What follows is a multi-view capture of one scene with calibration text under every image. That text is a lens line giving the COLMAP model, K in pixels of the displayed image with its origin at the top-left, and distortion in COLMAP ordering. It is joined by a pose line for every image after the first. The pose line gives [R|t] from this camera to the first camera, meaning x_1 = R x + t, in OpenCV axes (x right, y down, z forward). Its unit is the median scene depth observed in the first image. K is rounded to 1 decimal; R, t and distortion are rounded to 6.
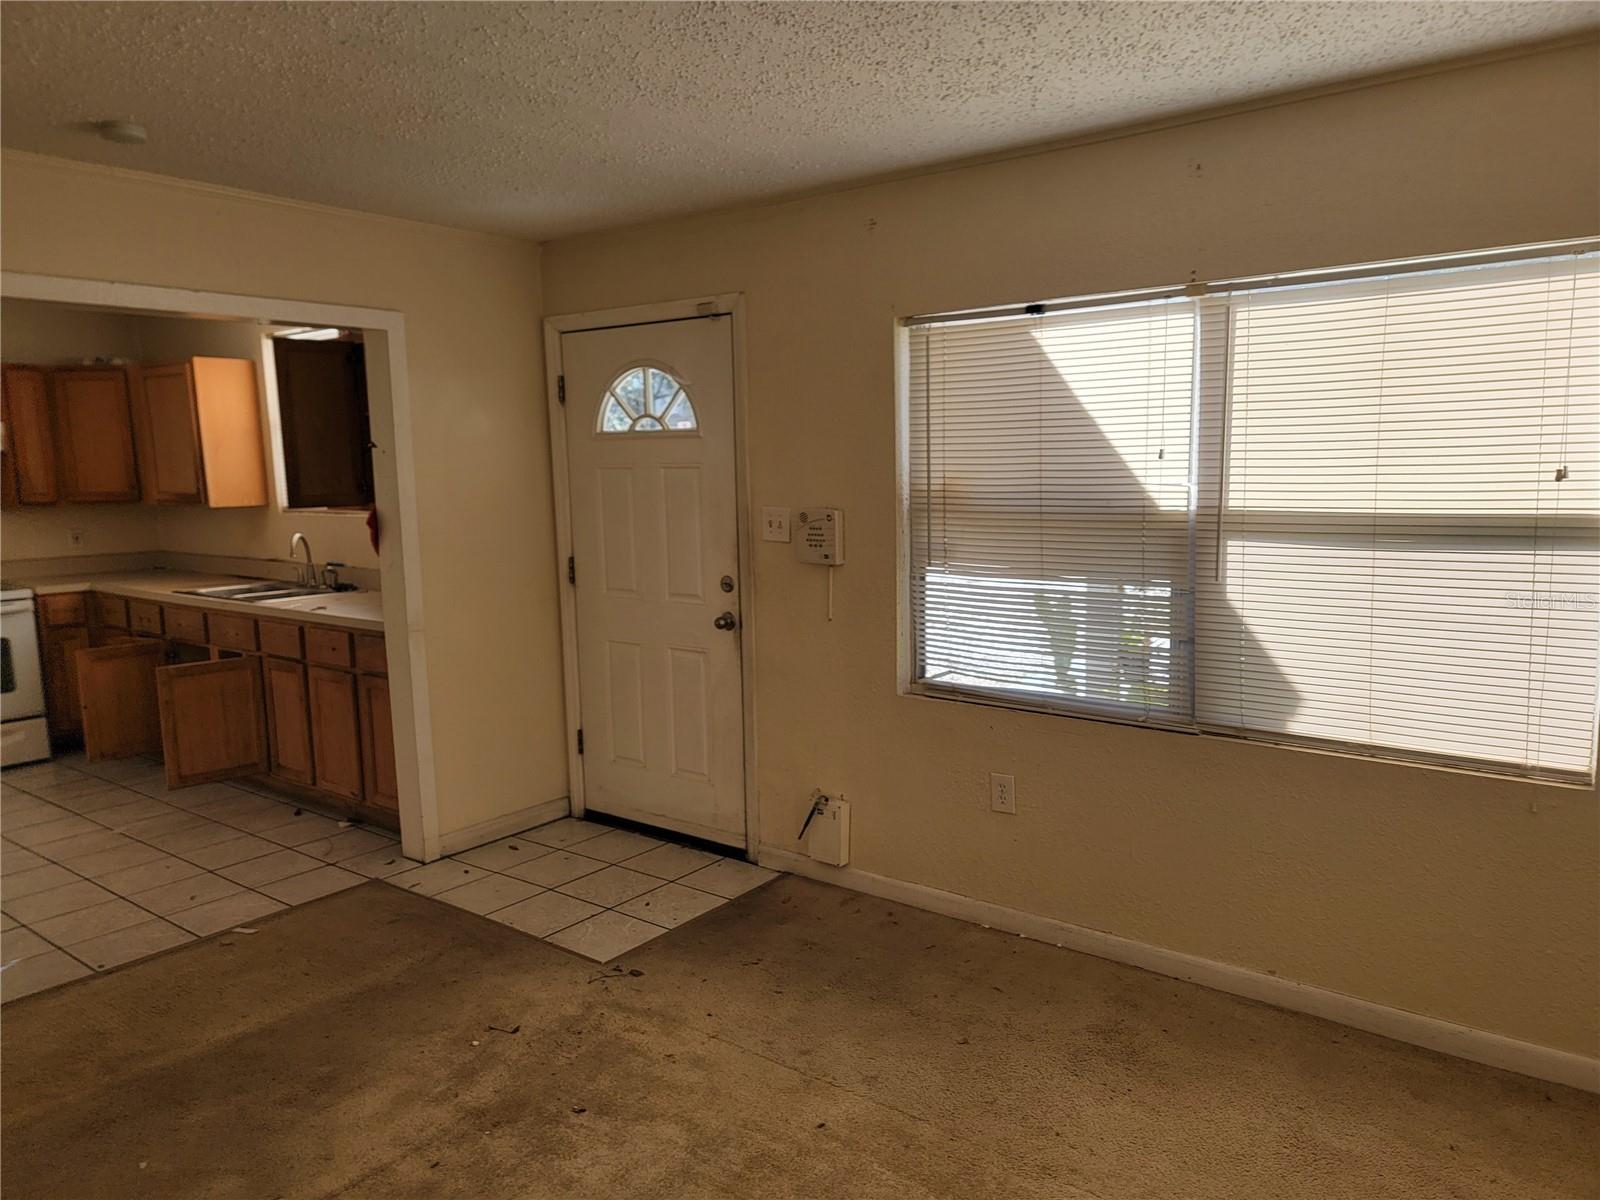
lens RADIAL K [[1102.1, 0, 820.2], [0, 1102.1, 607.0], [0, 0, 1]] dist [0.050719, -0.059470]
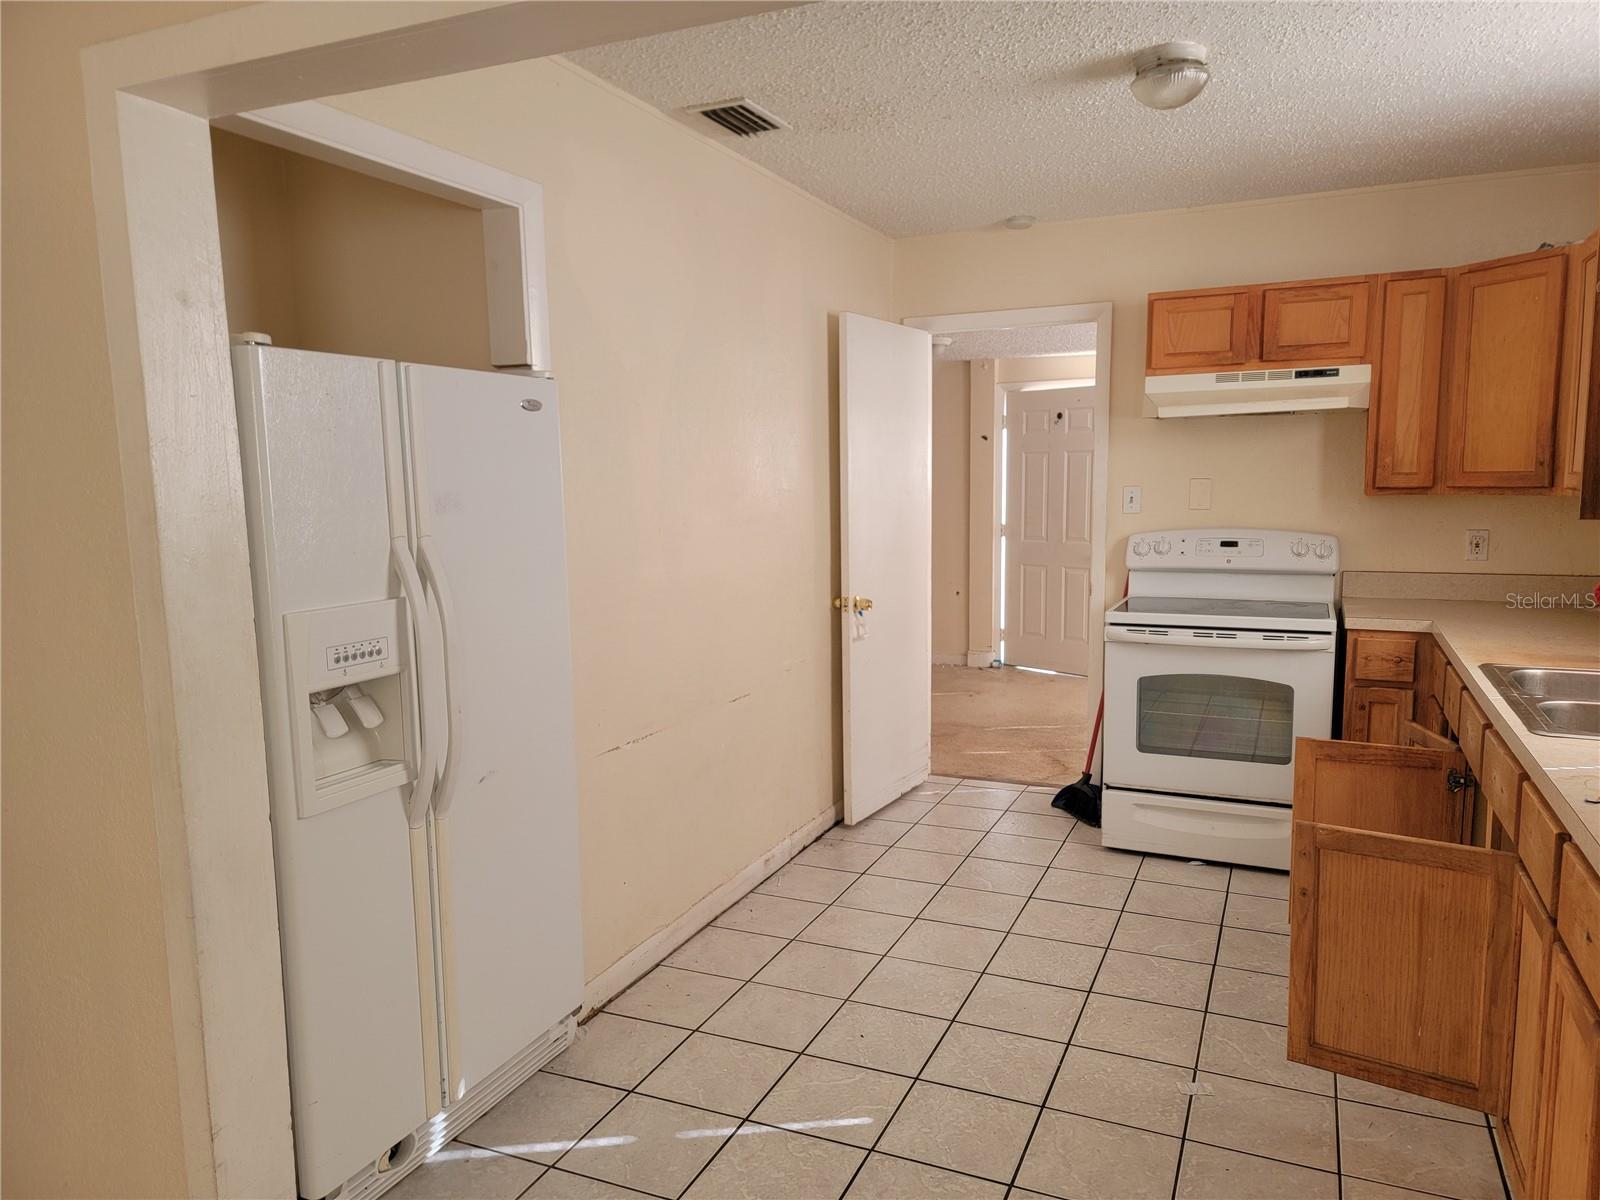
lens RADIAL K [[1102.1, 0, 804.9], [0, 1102.1, 622.1], [0, 0, 1]] dist [0.050719, -0.059470]
pose [[0.199666, 0.139724, -0.969851, -0.129007], [-0.110267, 0.986698, 0.119450, -0.054906], [0.973640, 0.083092, 0.212417, 0.524787]]
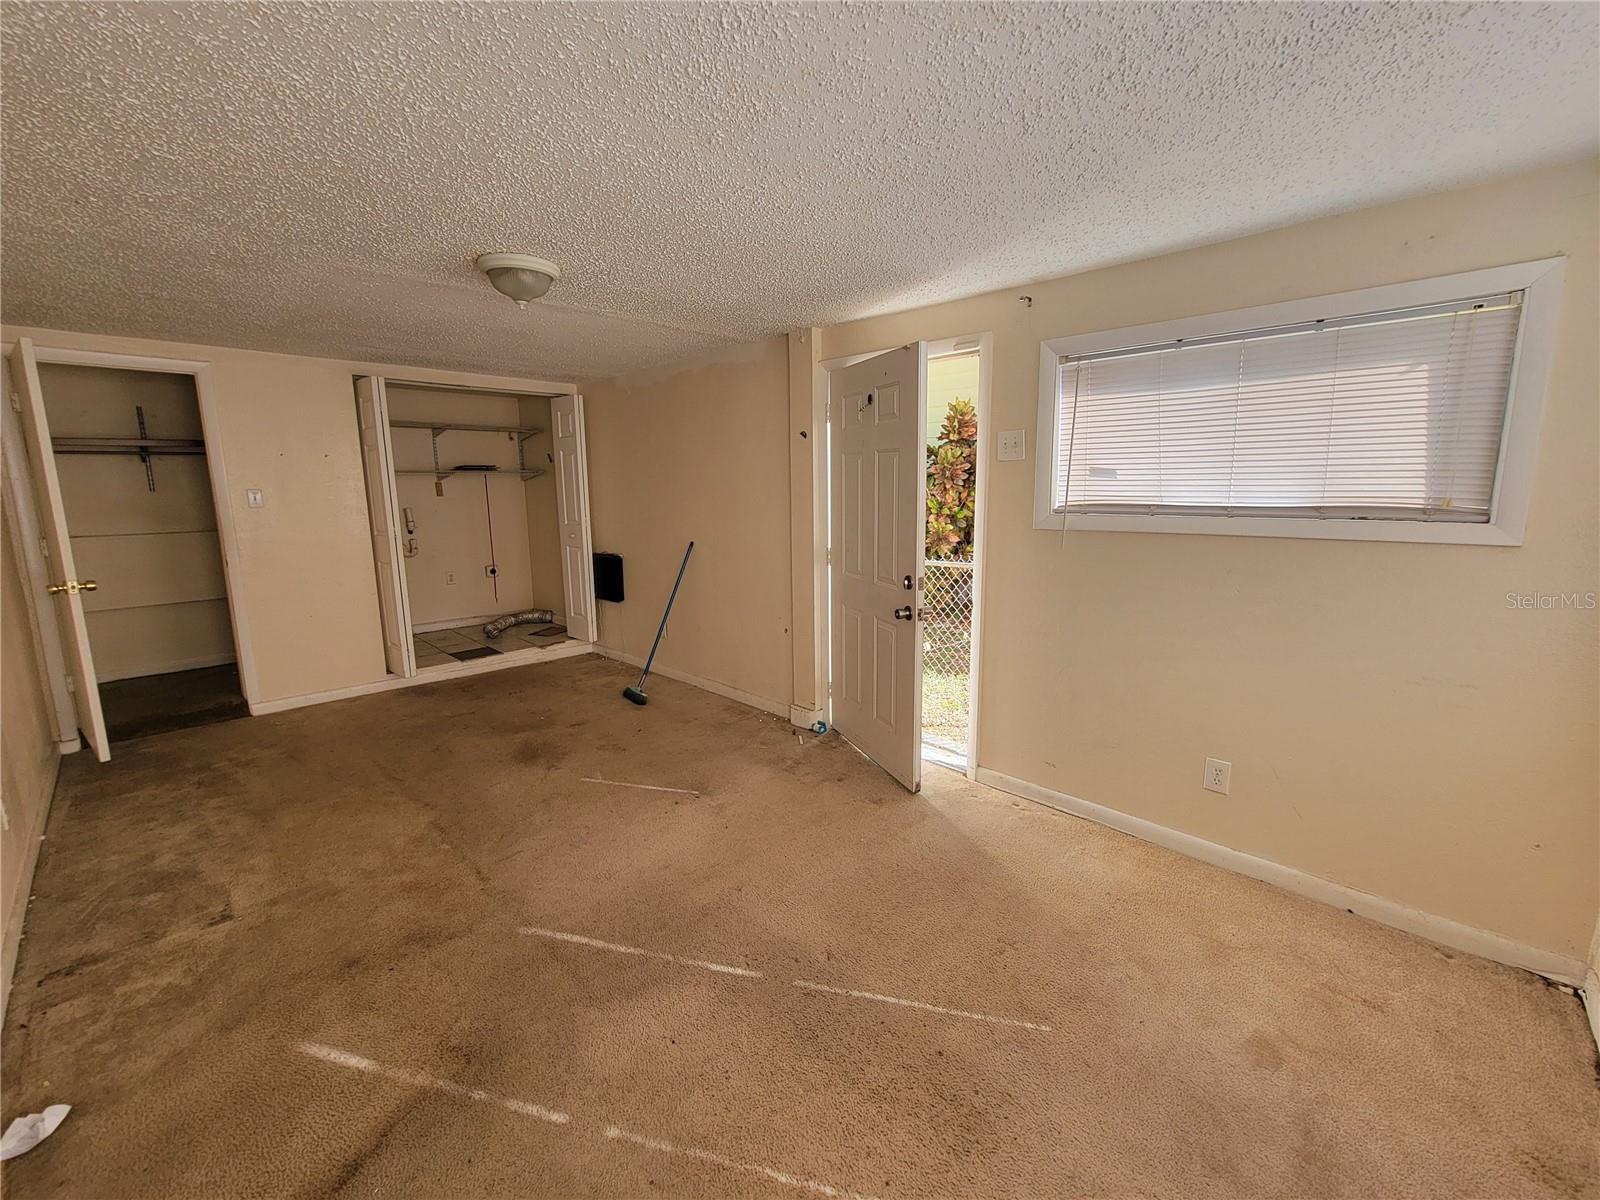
lens RADIAL K [[653.4, 0, 808.7], [0, 653.4, 587.1], [0, 0, 1]] dist [-0.004090, 0.001431]
pose [[-0.142702, 0.172799, -0.974565, -0.808488], [-0.114437, 0.975158, 0.189661, -0.117372], [0.983128, 0.138592, -0.119382, 1.098974]]
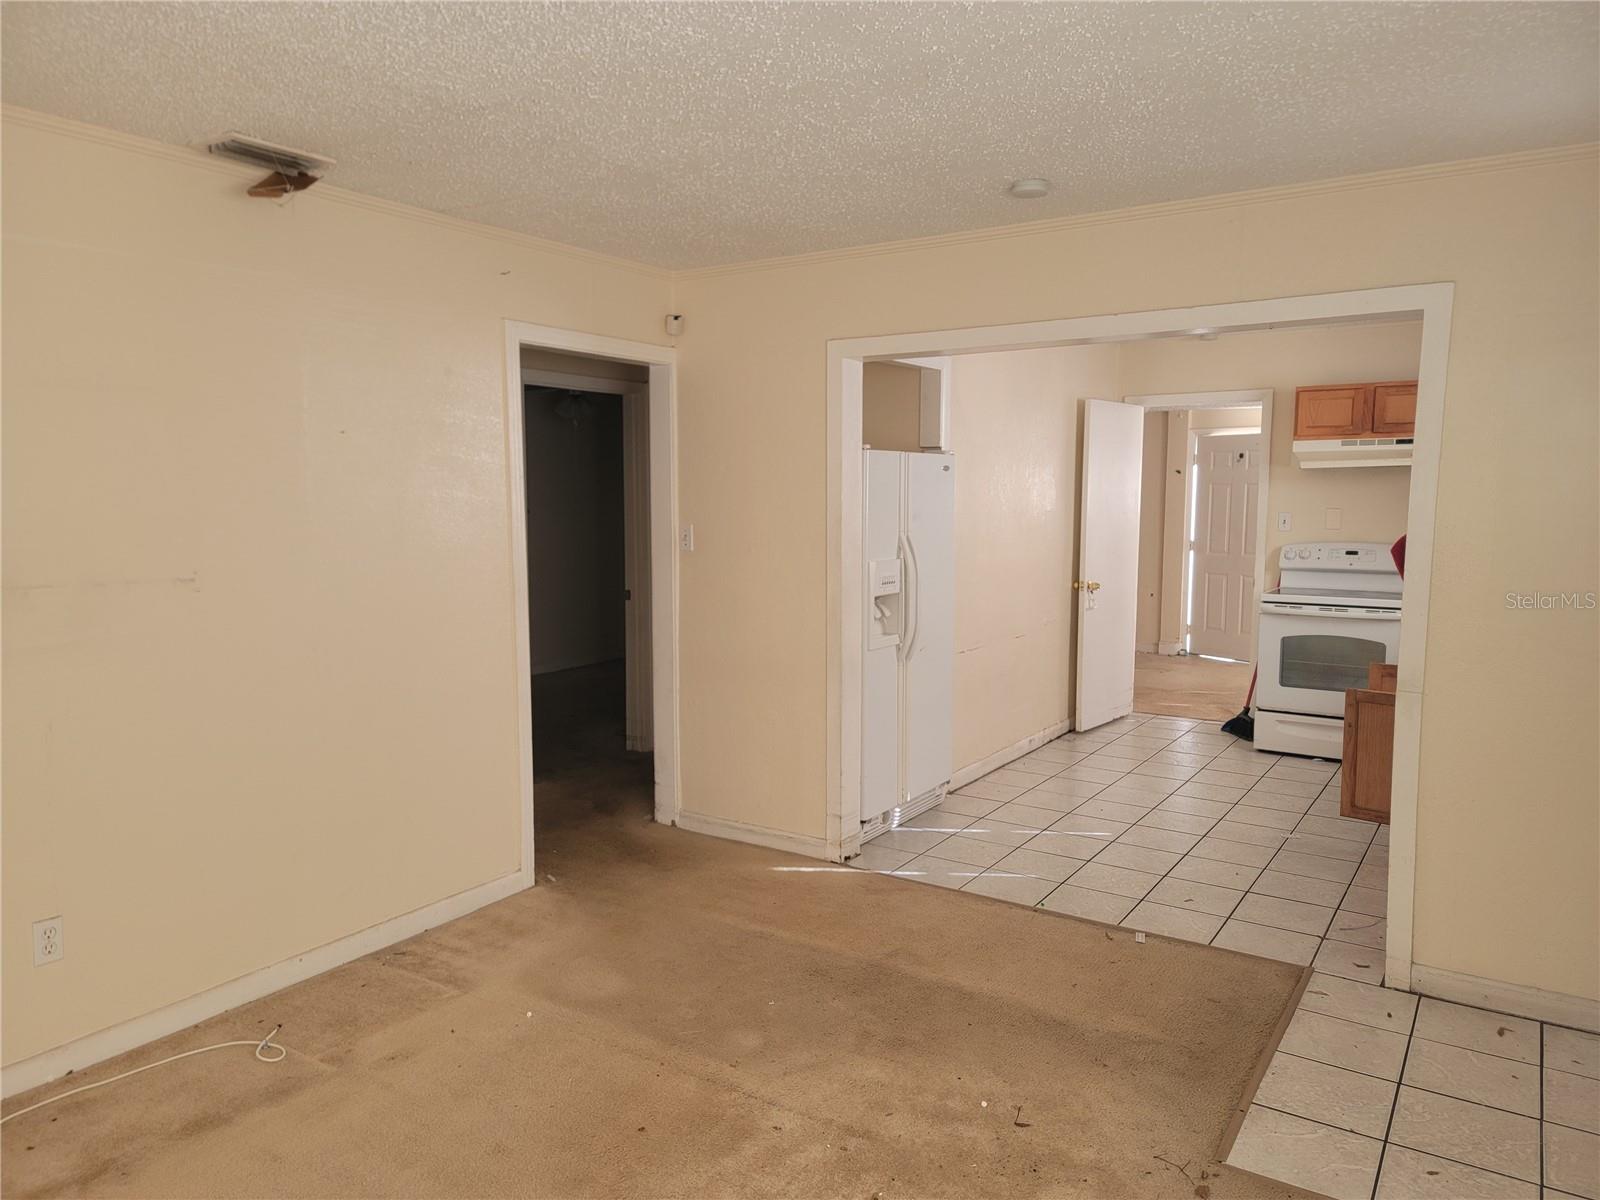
lens RADIAL K [[1102.1, 0, 784.3], [0, 1102.1, 611.6], [0, 0, 1]] dist [0.050719, -0.059470]
pose [[0.024889, 0.118659, -0.992623, 0.274290], [-0.125336, 0.985466, 0.114661, -0.047830], [0.991802, 0.121558, 0.039400, 0.365592]]
